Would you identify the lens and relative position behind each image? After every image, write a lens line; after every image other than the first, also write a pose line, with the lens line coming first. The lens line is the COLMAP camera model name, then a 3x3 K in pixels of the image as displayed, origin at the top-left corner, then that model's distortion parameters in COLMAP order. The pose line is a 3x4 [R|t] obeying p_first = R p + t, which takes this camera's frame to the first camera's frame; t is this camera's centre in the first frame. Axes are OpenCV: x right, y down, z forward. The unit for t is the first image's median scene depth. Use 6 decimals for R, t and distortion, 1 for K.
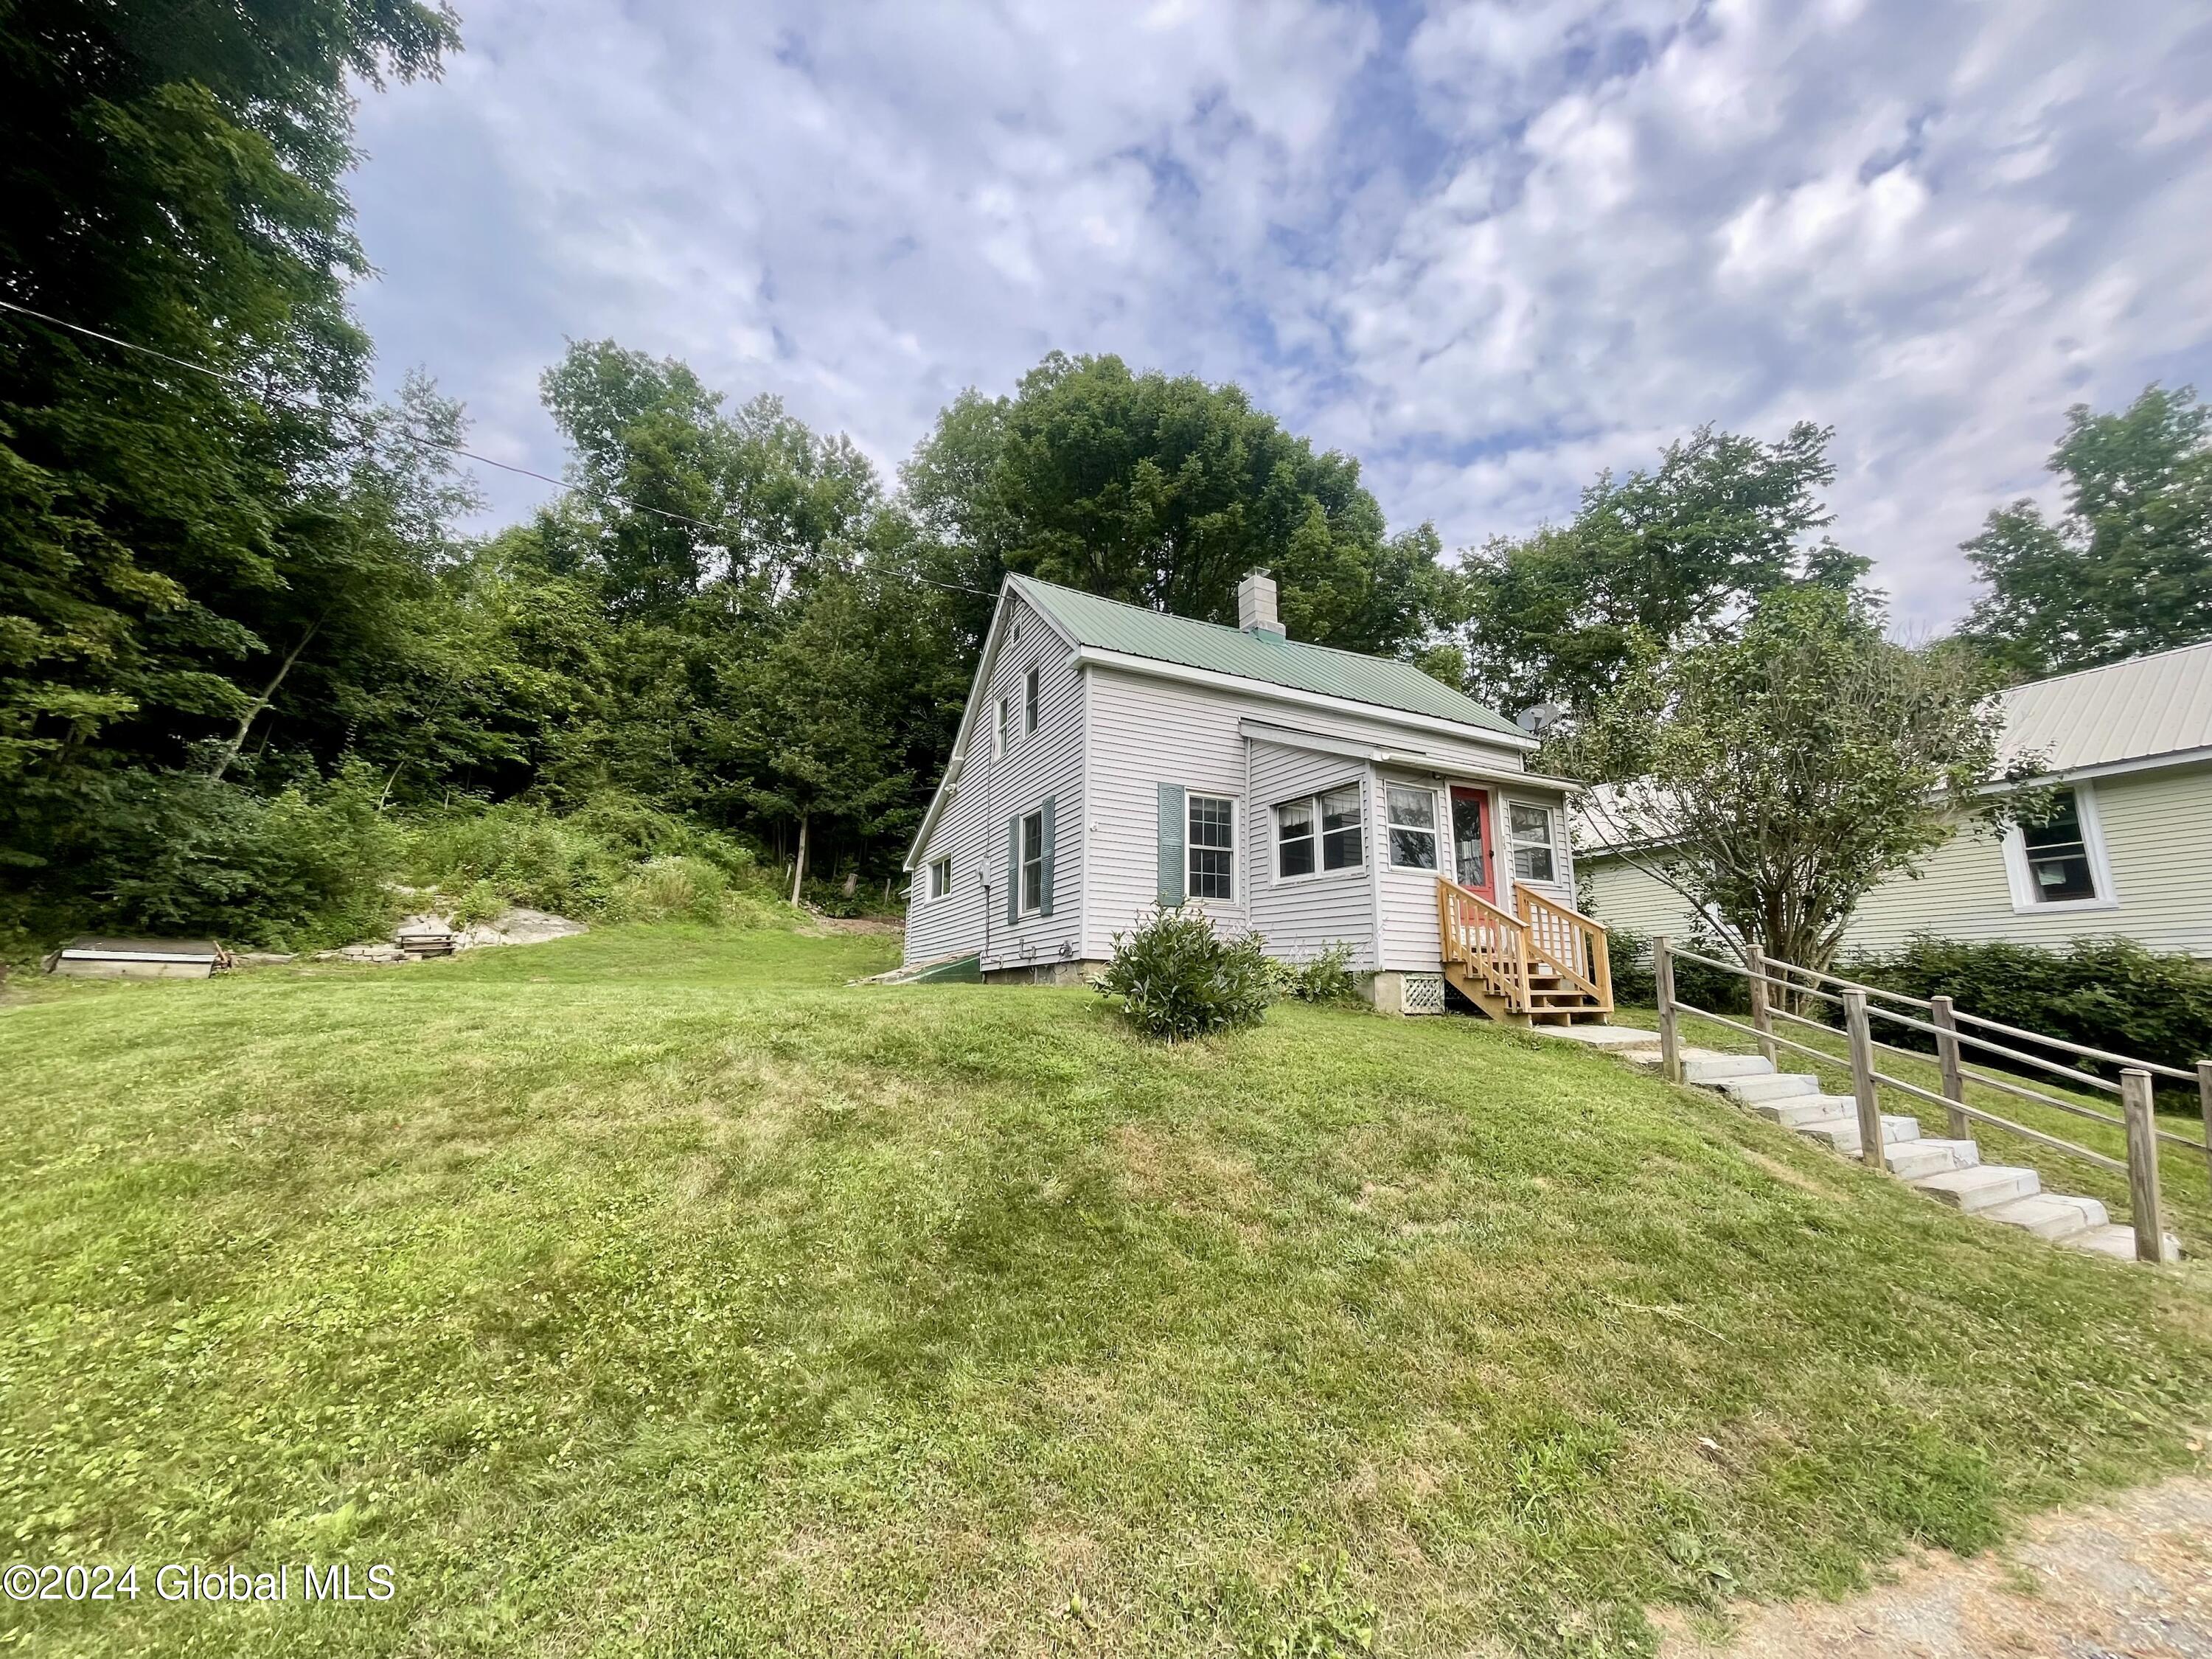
lens RADIAL K [[887.0, 0, 1098.7], [0, 887.0, 842.9], [0, 0, 1]] dist [-0.003612, 0.000117]
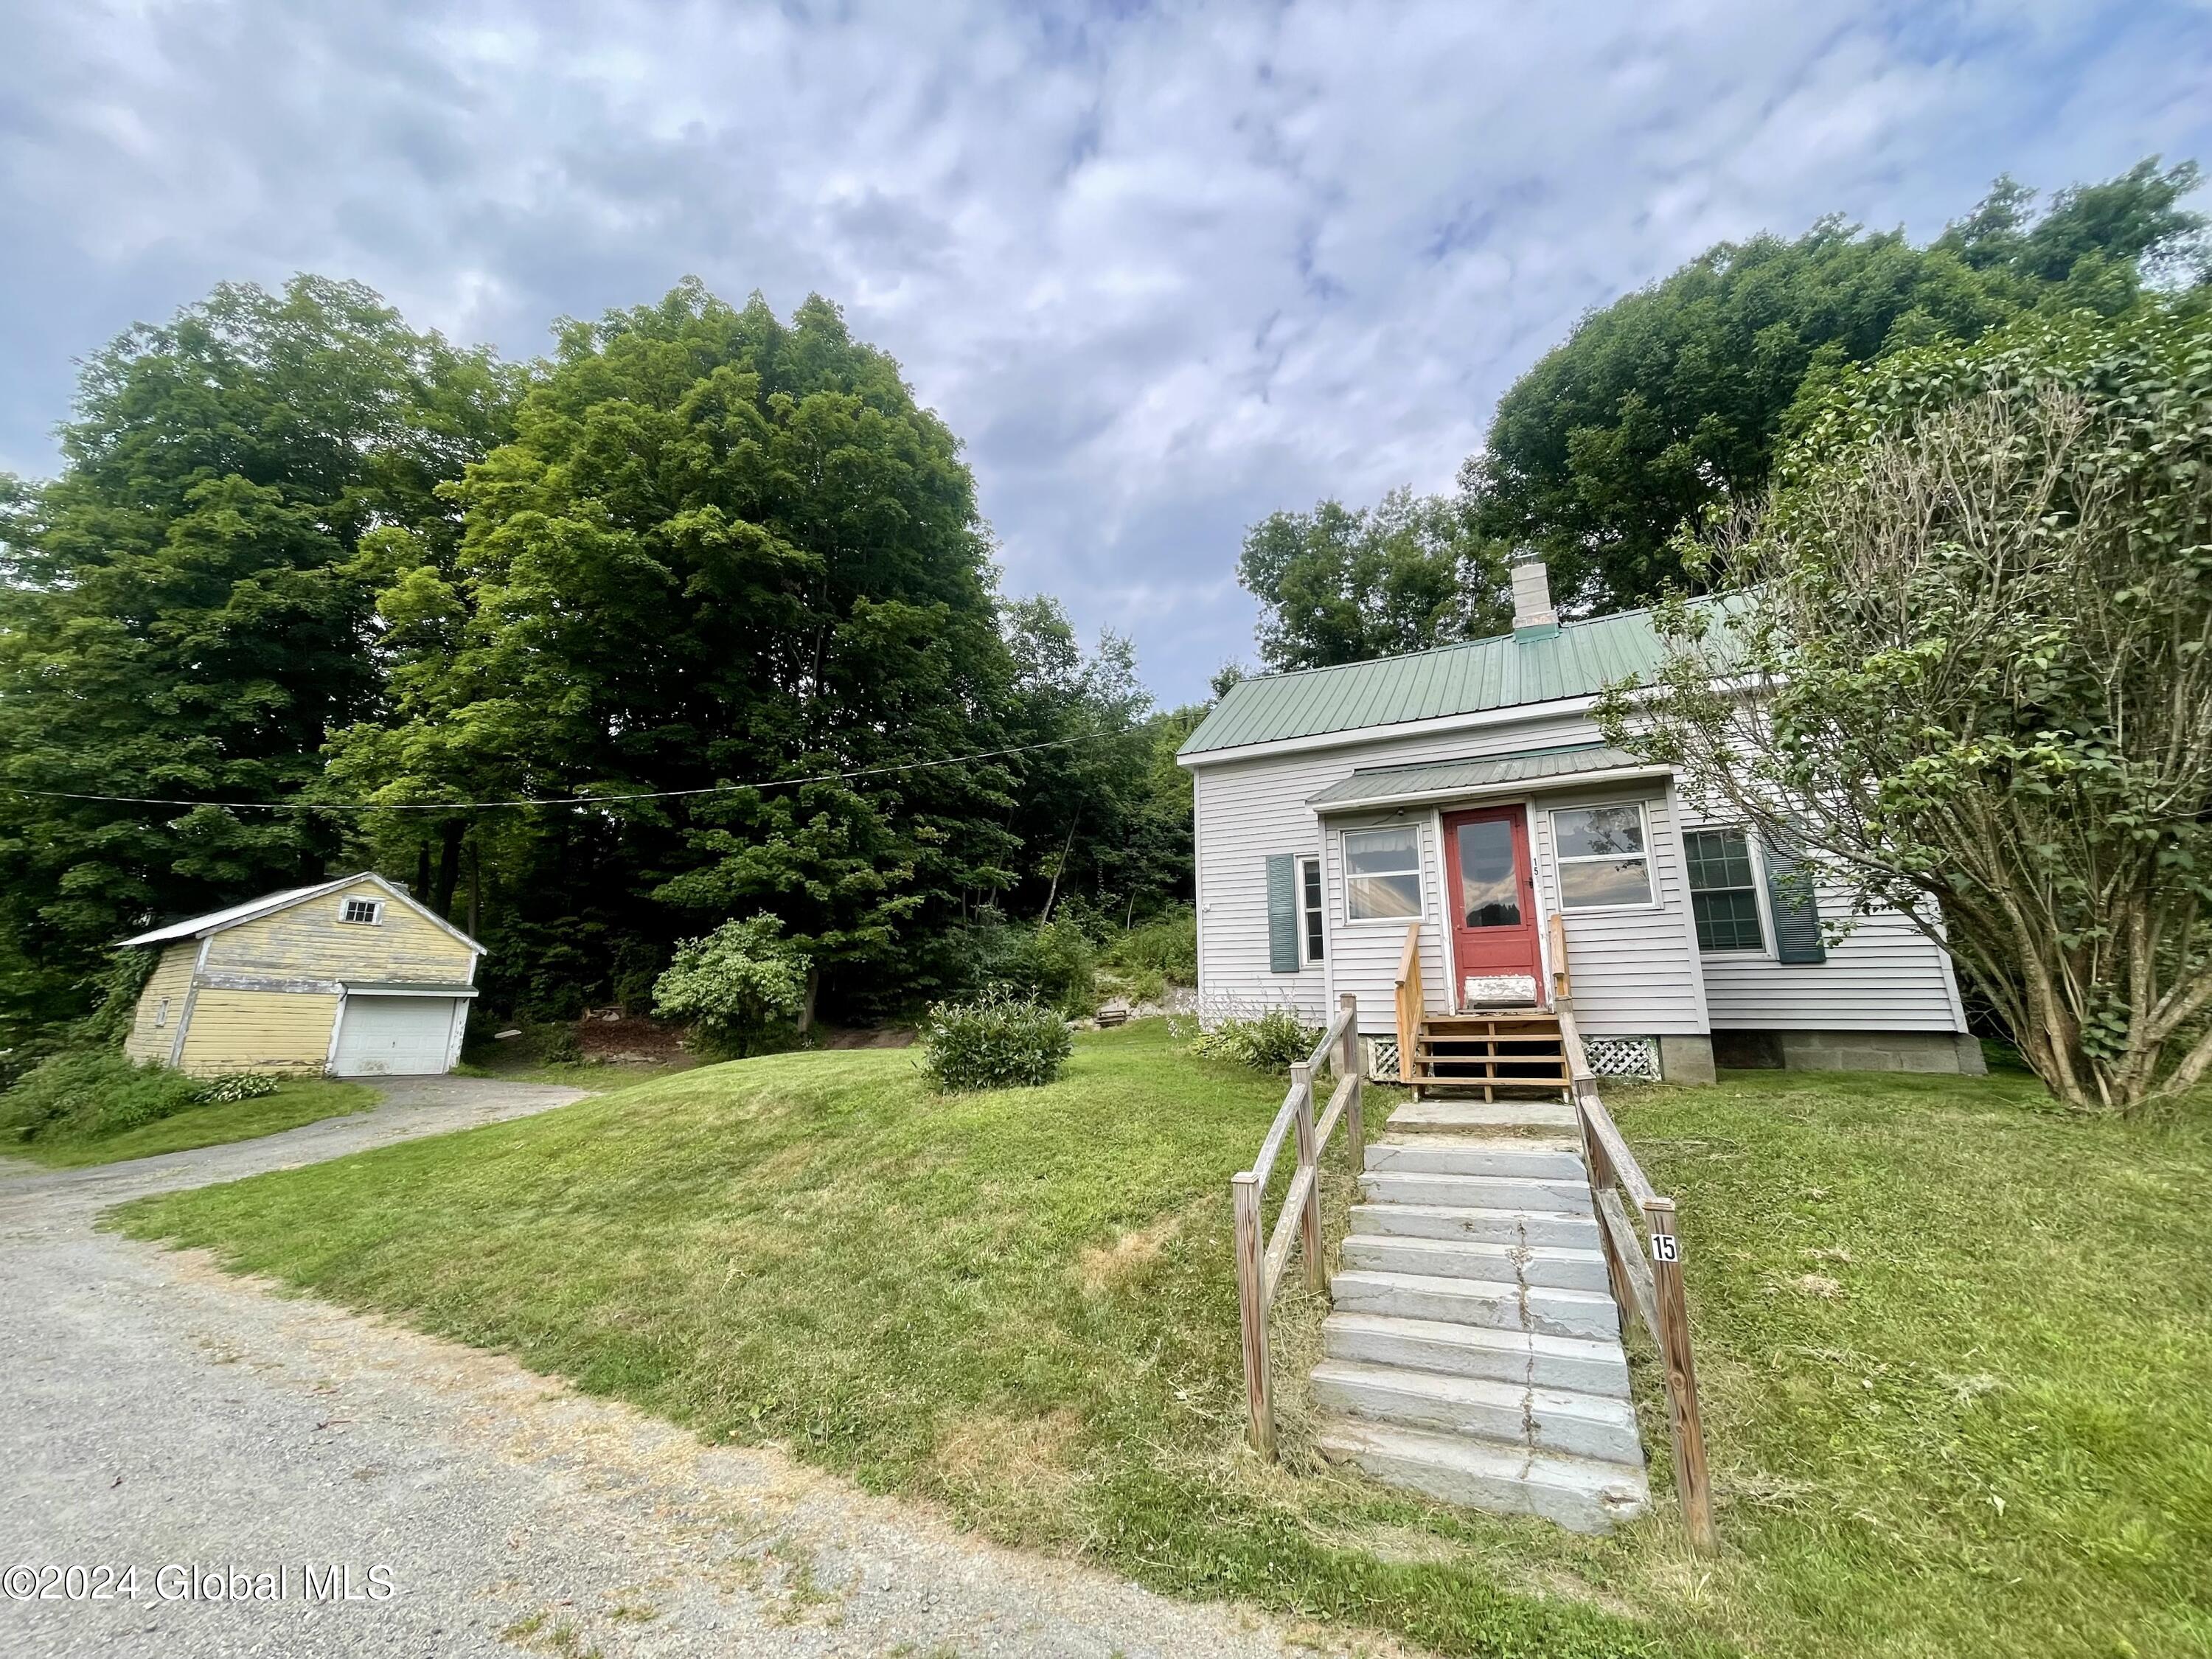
lens RADIAL K [[887.0, 0, 1102.9], [0, 887.0, 829.8], [0, 0, 1]] dist [-0.003612, 0.000117]
pose [[0.585572, -0.195841, -0.786608, 0.568255], [0.139680, 0.980240, -0.140068, 0.016380], [0.798496, -0.027853, 0.601356, 0.140677]]
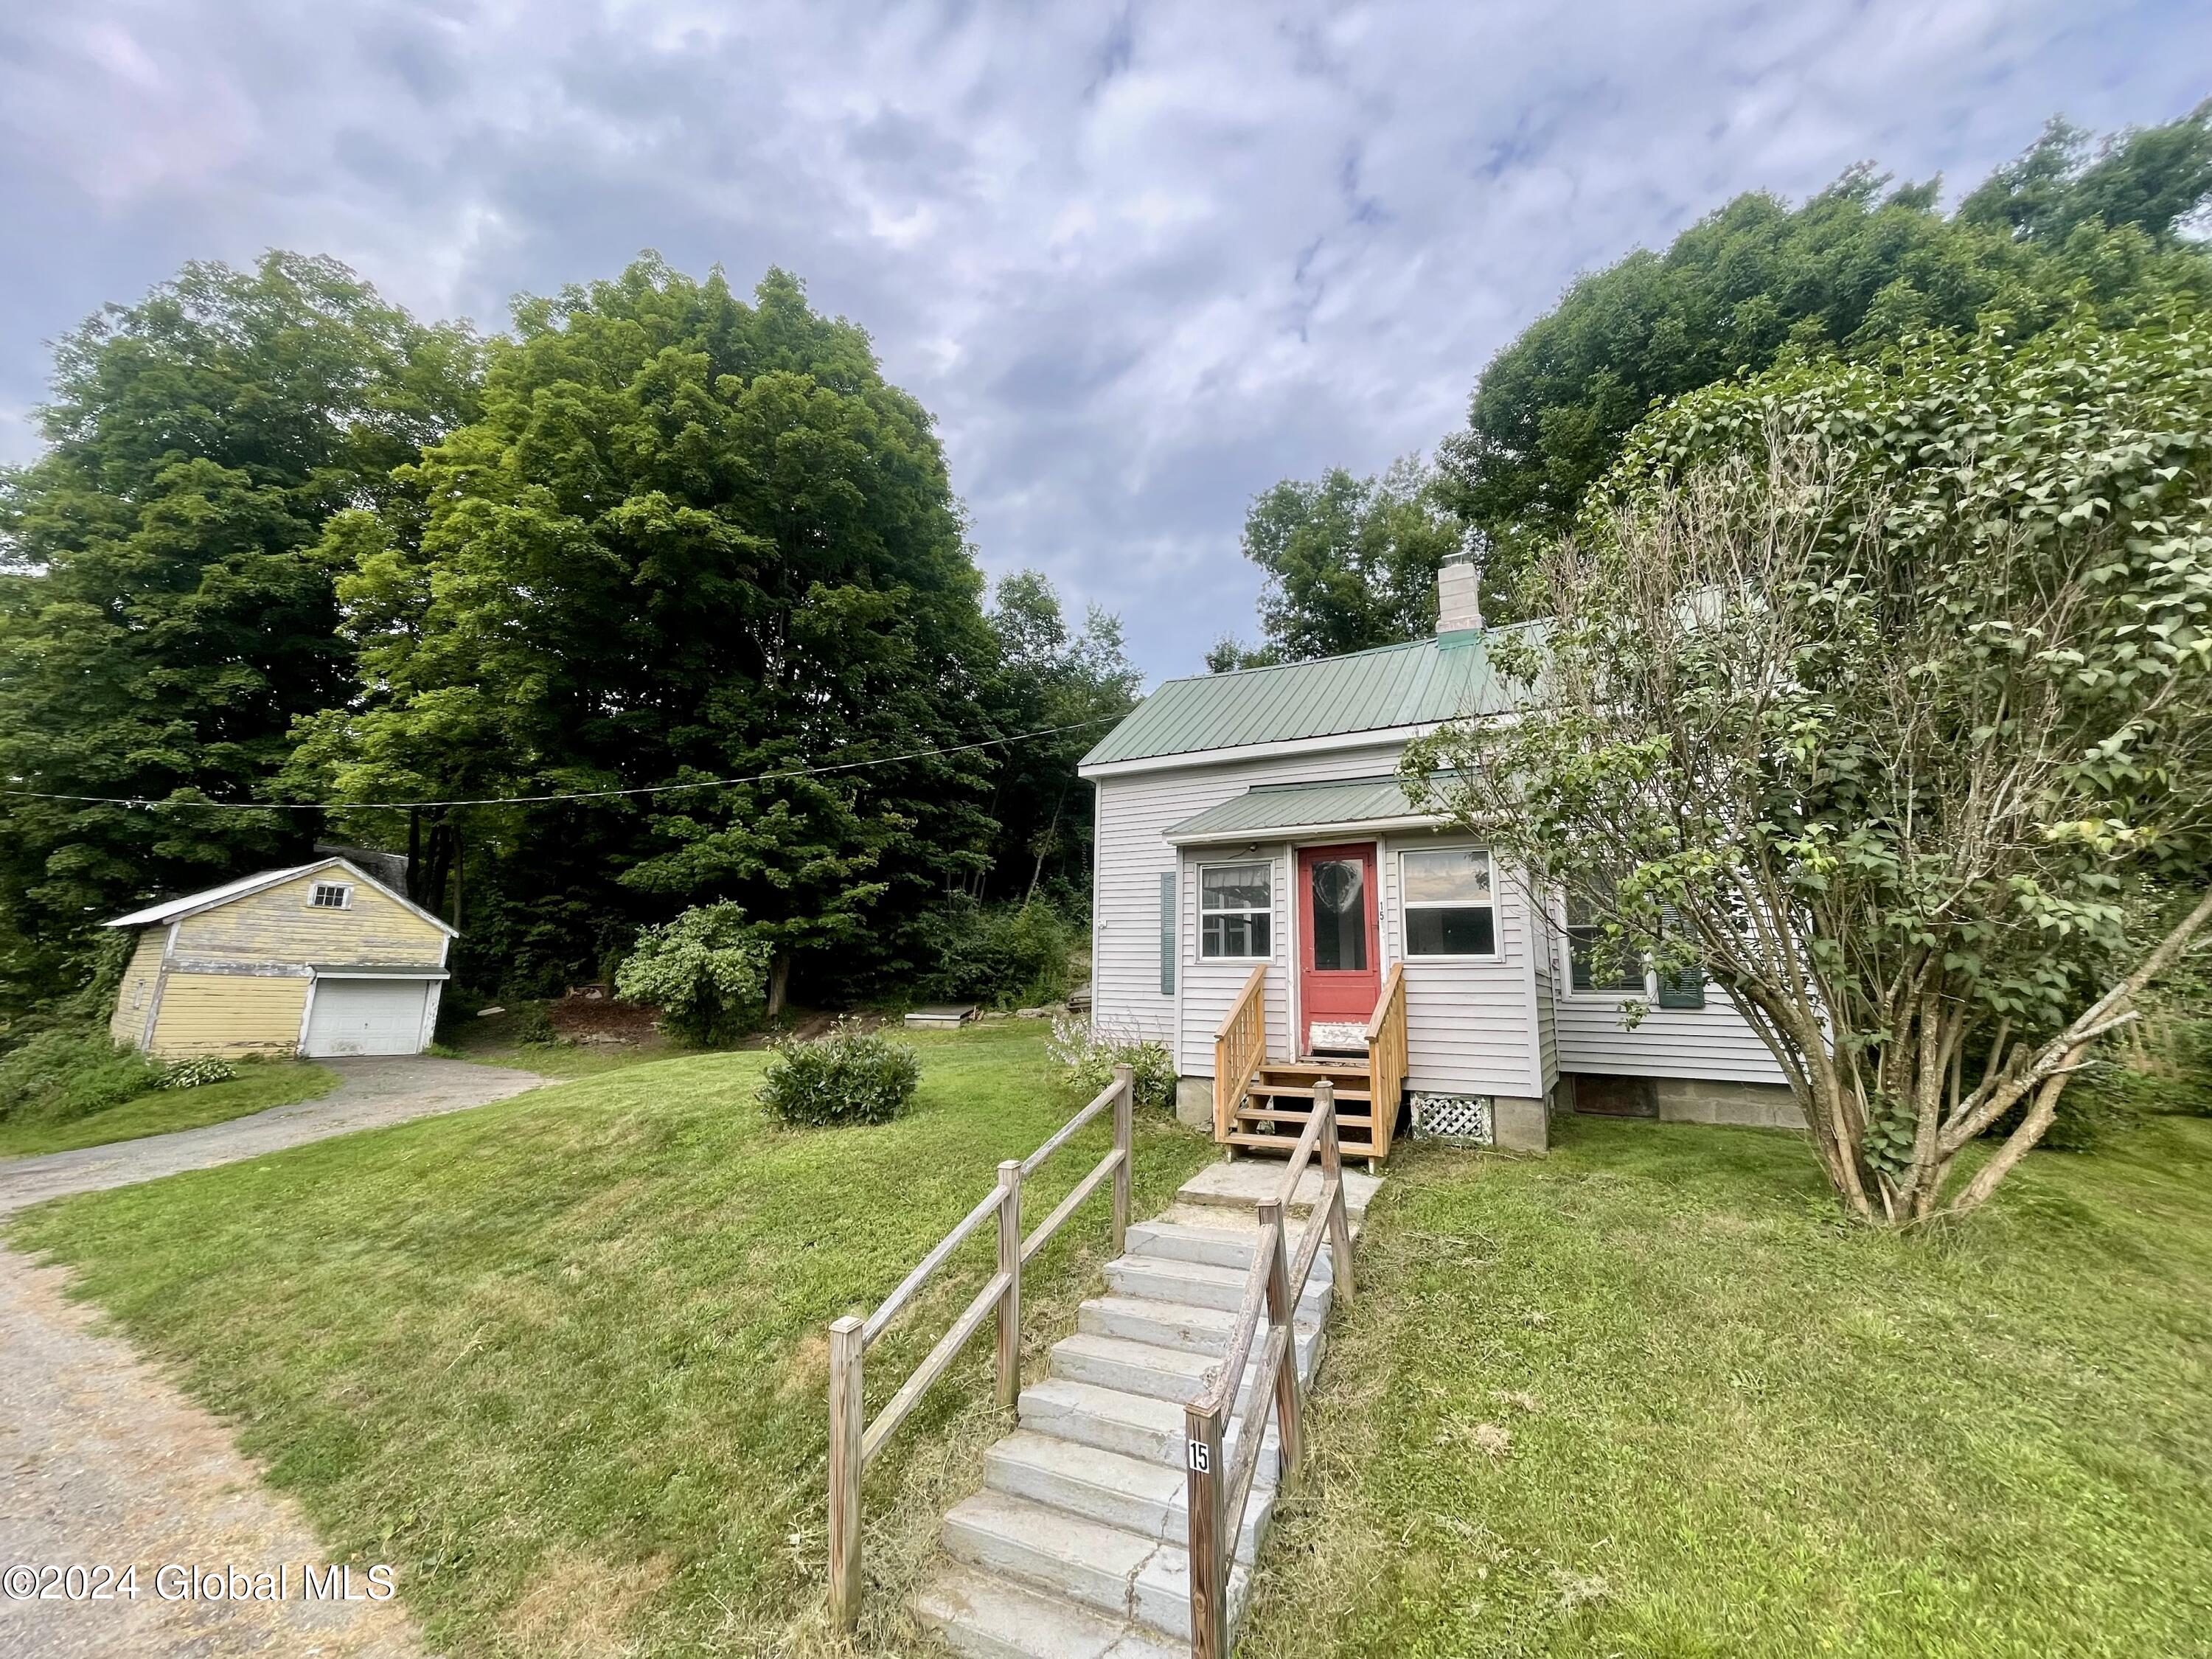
lens RADIAL K [[887.0, 0, 1104.2], [0, 887.0, 828.8], [0, 0, 1]] dist [-0.003612, 0.000117]
pose [[0.562829, -0.161042, -0.810734, 0.625979], [0.129000, 0.985932, -0.106289, -0.012611], [0.816445, -0.044763, 0.575685, 0.245943]]
